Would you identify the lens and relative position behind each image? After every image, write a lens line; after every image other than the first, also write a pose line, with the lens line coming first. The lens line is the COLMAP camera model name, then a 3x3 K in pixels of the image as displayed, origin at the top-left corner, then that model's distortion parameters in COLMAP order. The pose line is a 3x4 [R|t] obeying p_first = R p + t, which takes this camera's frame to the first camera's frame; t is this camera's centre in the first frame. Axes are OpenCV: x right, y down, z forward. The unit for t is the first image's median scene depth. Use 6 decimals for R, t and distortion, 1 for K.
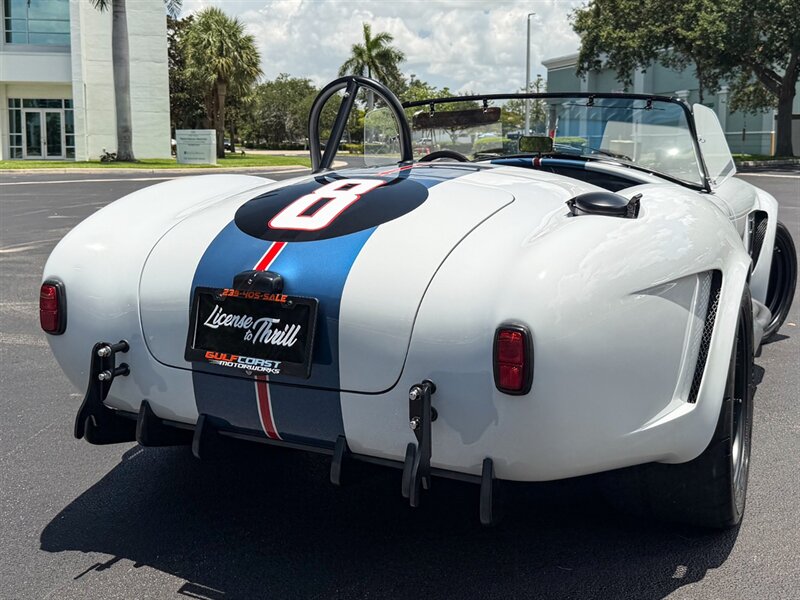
lens RADIAL K [[858.2, 0, 388.2], [0, 858.2, 227.9], [0, 0, 1]] dist [0.192984, -0.416835]
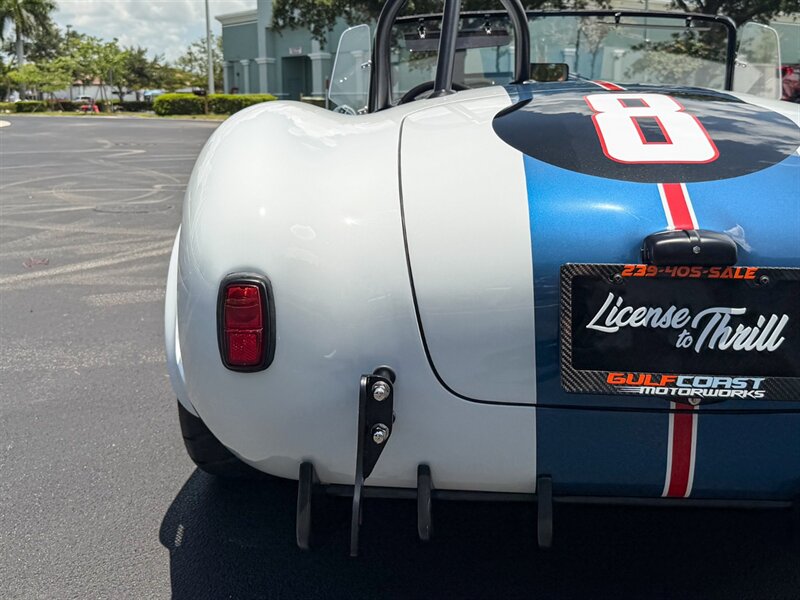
lens RADIAL K [[864.1, 0, 409.3], [0, 864.1, 204.2], [0, 0, 1]] dist [0.200281, -0.491605]
pose [[0.919819, -0.051242, 0.388982, -0.518729], [0.044009, 0.998653, 0.027488, 0.005626], [-0.389867, -0.008166, 0.920835, 0.471933]]
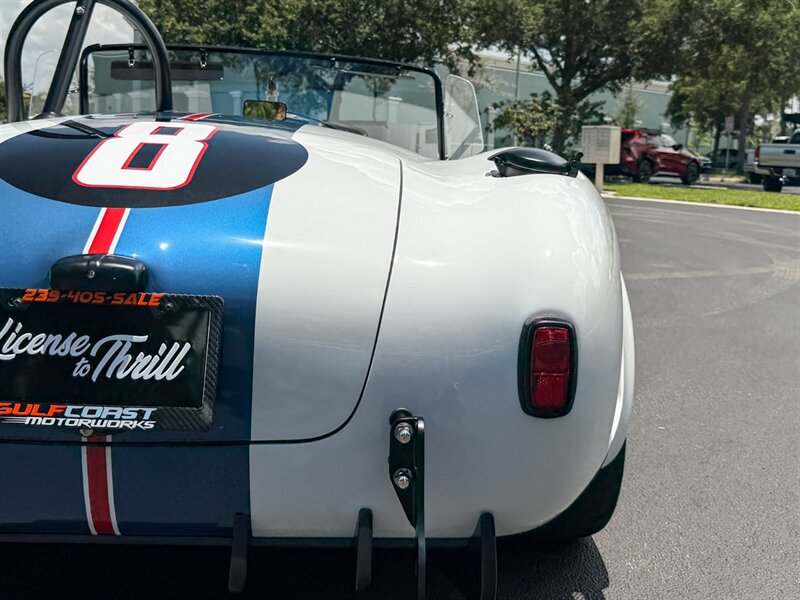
lens RADIAL K [[864.1, 0, 409.3], [0, 864.1, 204.2], [0, 0, 1]] dist [0.200281, -0.491605]
pose [[0.861219, 0.006596, 0.508191, -0.249134], [0.006007, 0.999714, -0.023155, 0.027990], [-0.508198, 0.022995, 0.860933, 0.350434]]
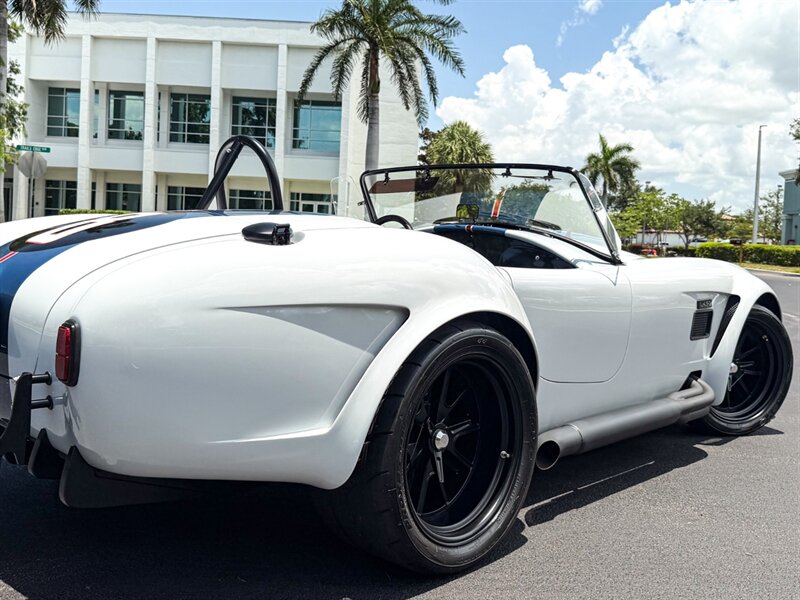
lens RADIAL K [[765.4, 0, 391.0], [0, 765.4, 260.8], [0, 0, 1]] dist [0.181134, -0.408850]
pose [[0.953765, 0.057821, -0.294940, 0.648275], [-0.078601, 0.995154, -0.059082, 0.048924], [0.290094, 0.079533, 0.953687, 0.129126]]
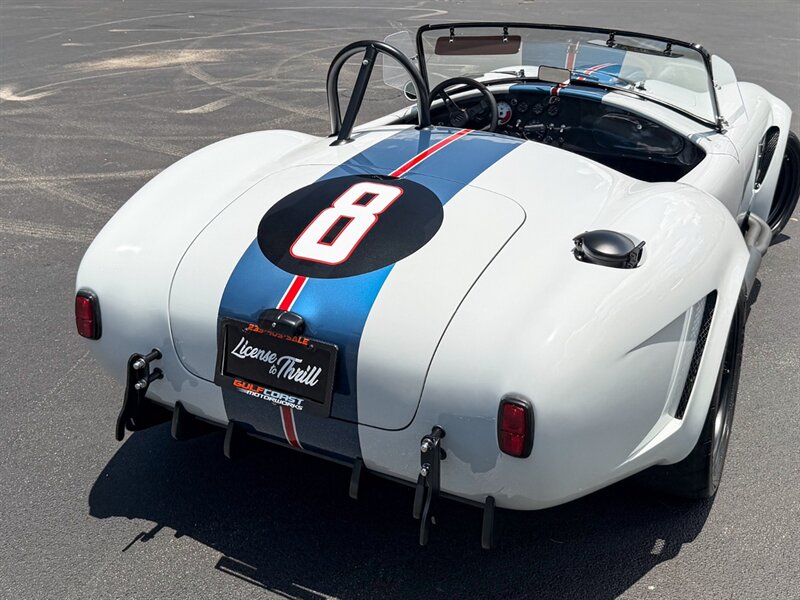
lens RADIAL K [[856.4, 0, 417.7], [0, 856.4, 199.7], [0, 0, 1]] dist [0.201534, -0.444208]
pose [[0.999850, 0.011930, 0.012568, 0.002338], [-0.014240, 0.978953, 0.203588, -0.279643], [-0.009875, -0.203736, 0.978976, -0.015155]]
